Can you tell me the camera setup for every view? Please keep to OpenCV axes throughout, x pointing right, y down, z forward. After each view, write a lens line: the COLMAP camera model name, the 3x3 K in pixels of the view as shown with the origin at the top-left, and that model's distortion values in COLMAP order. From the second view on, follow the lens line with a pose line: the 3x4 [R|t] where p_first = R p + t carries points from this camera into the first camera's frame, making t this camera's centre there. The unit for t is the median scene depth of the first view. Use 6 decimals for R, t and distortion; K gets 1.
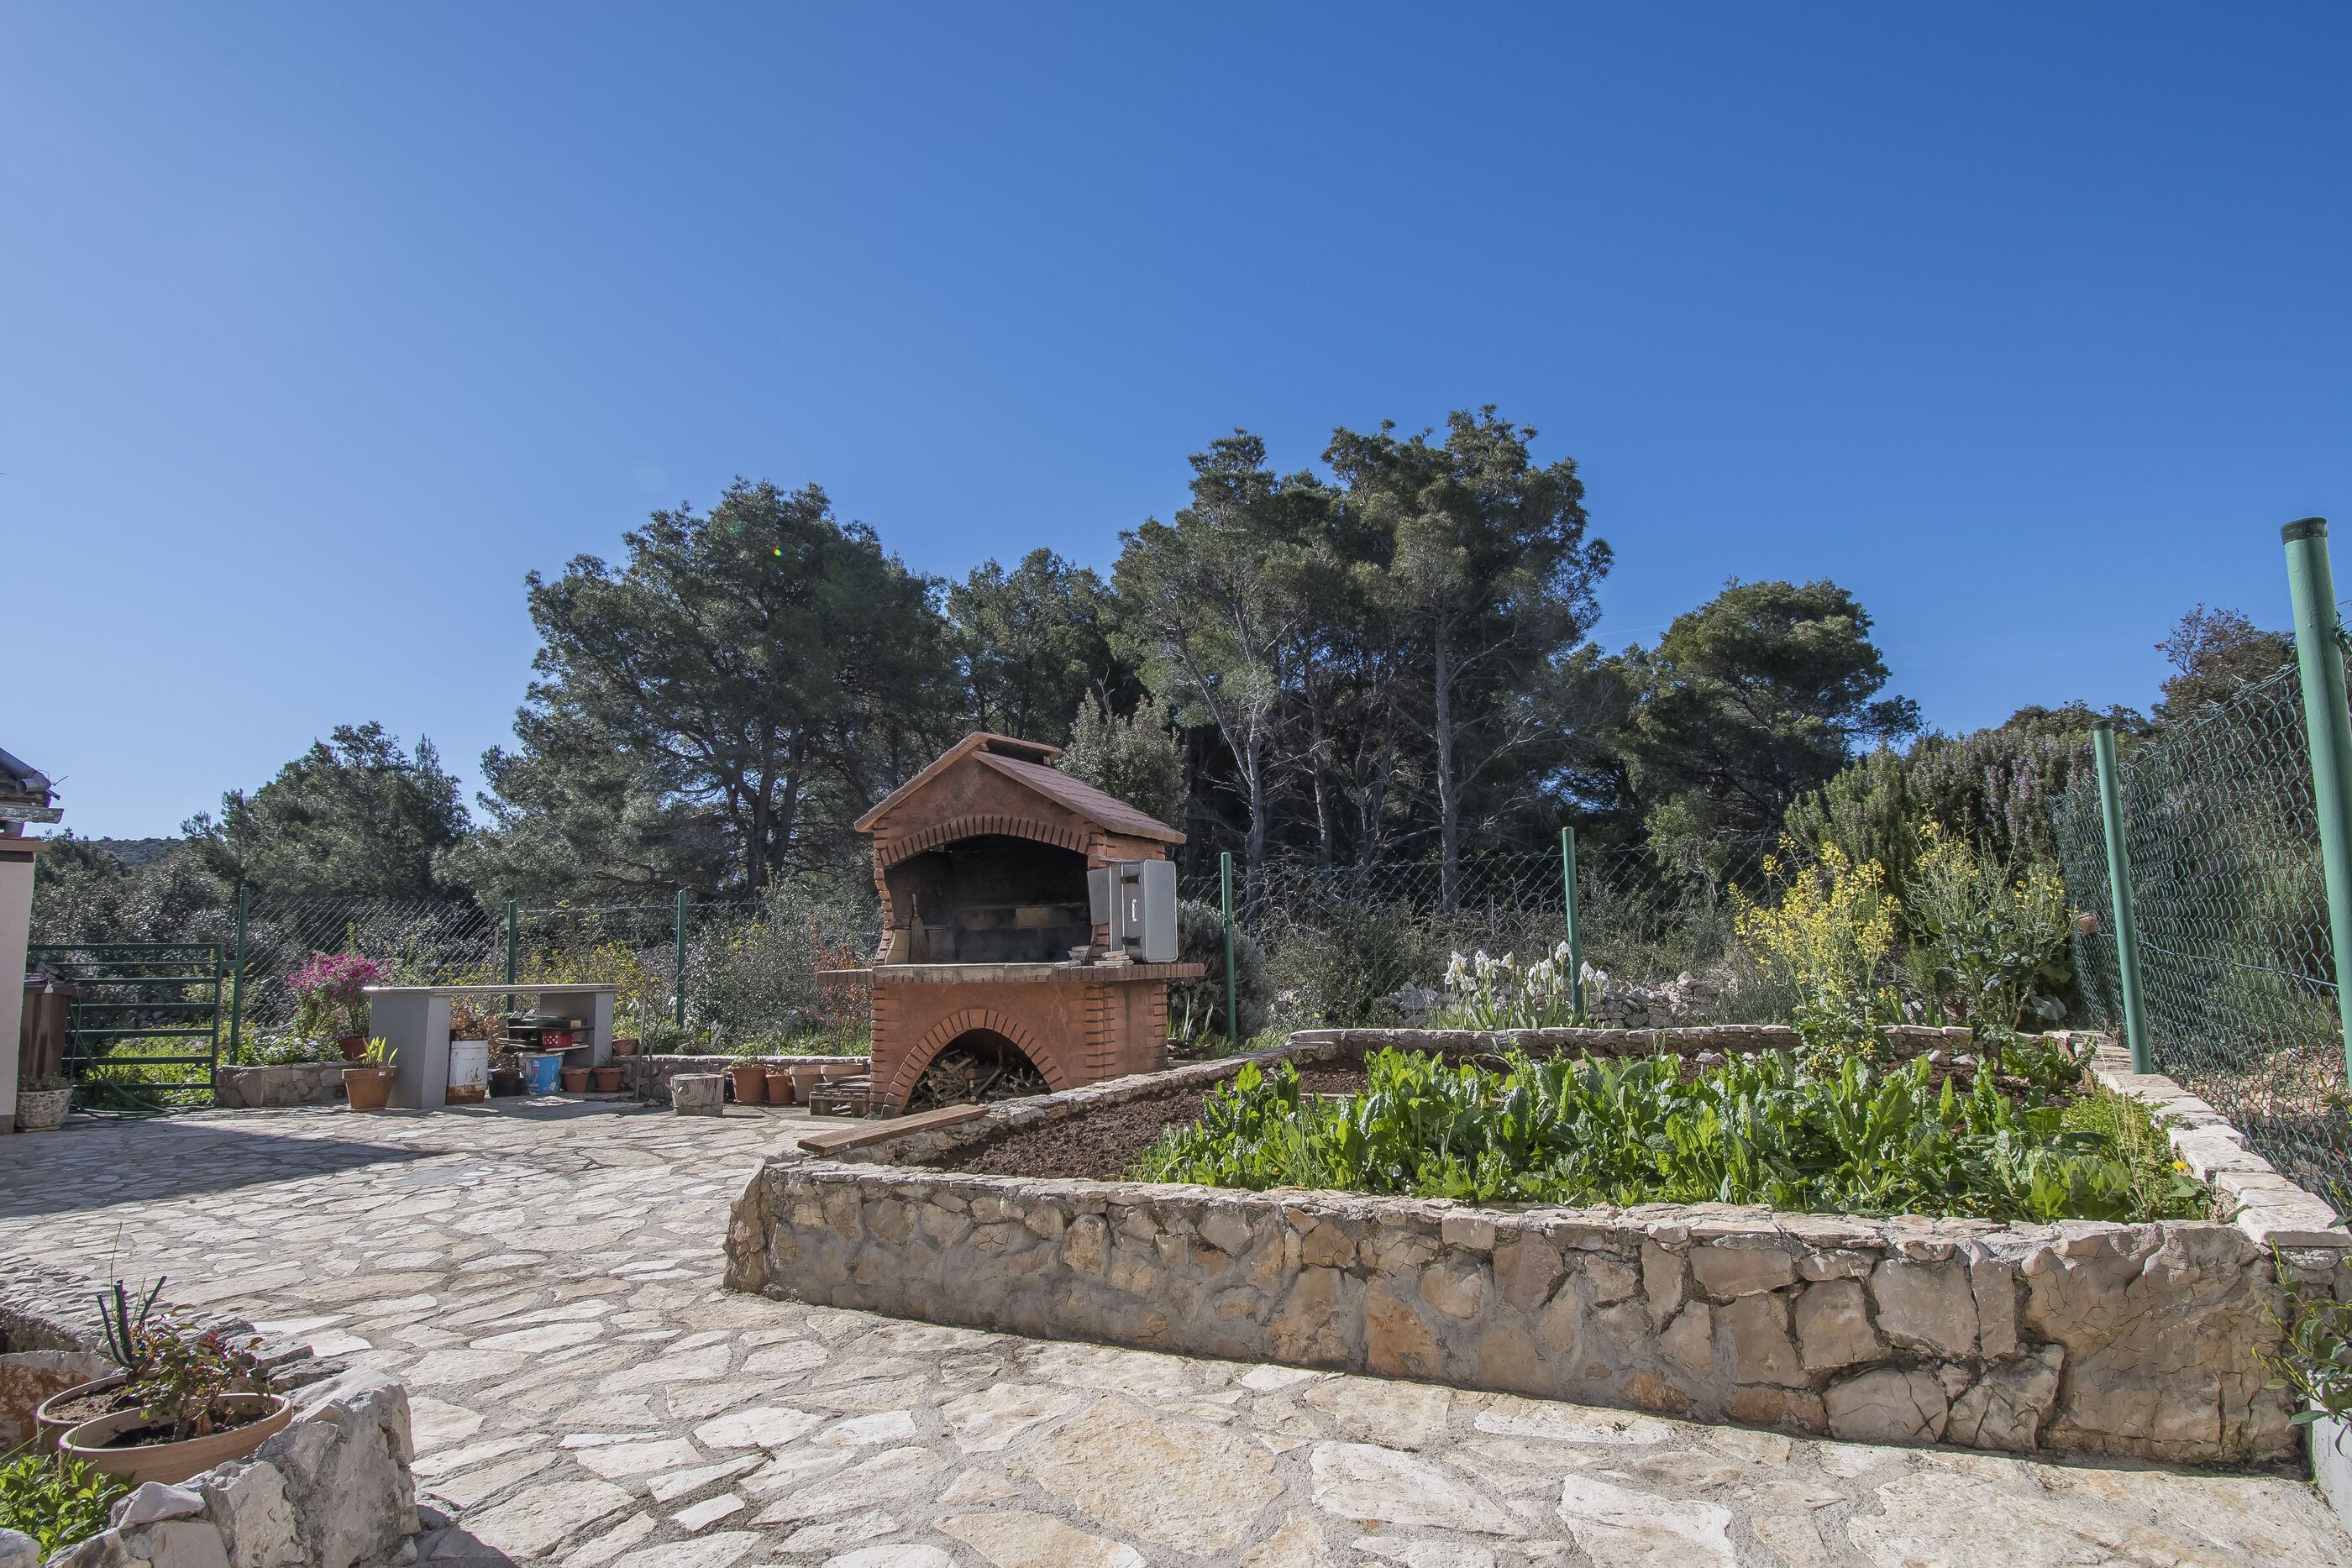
lens RADIAL K [[1266.4, 0, 1174.0], [0, 1266.4, 789.8], [0, 0, 1]] dist [0.001846, -0.018353]
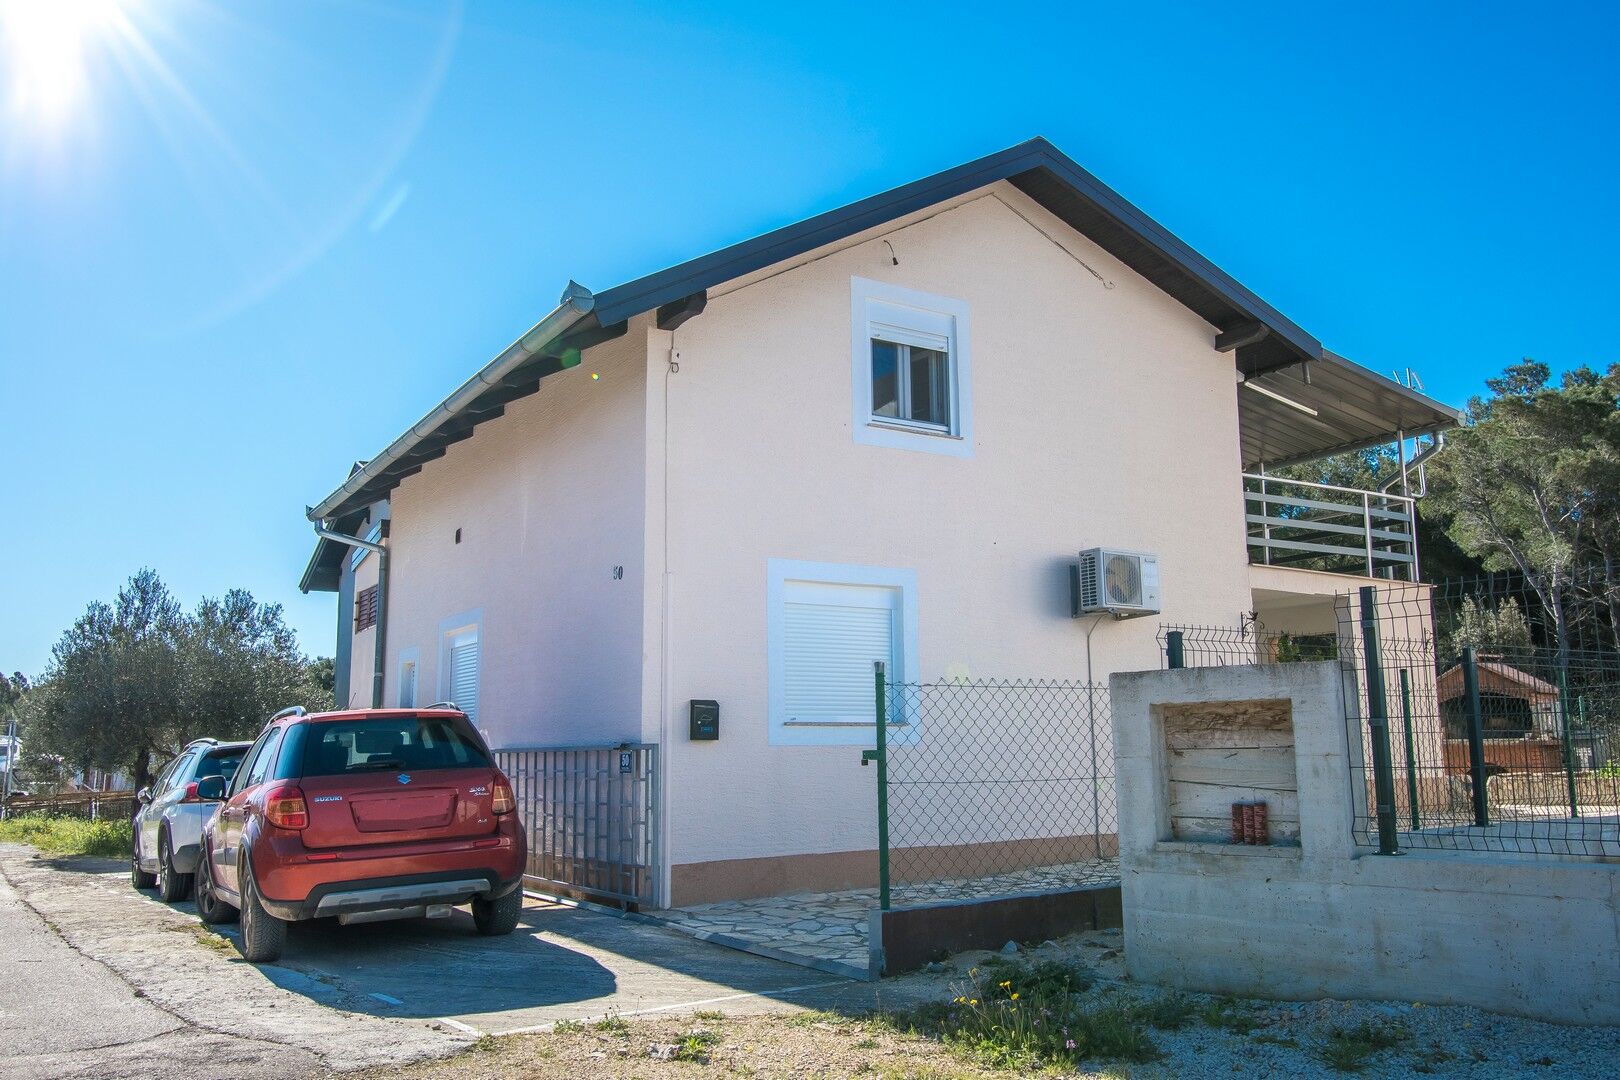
lens RADIAL K [[1267.0, 0, 808.9], [0, 1267.0, 538.4], [0, 0, 1]] dist [0.004099, 0.003431]
pose [[0.901216, -0.058326, -0.429428, -0.136054], [0.043437, 0.998069, -0.044401, -0.123648], [0.431188, 0.021361, 0.902009, -1.099796]]
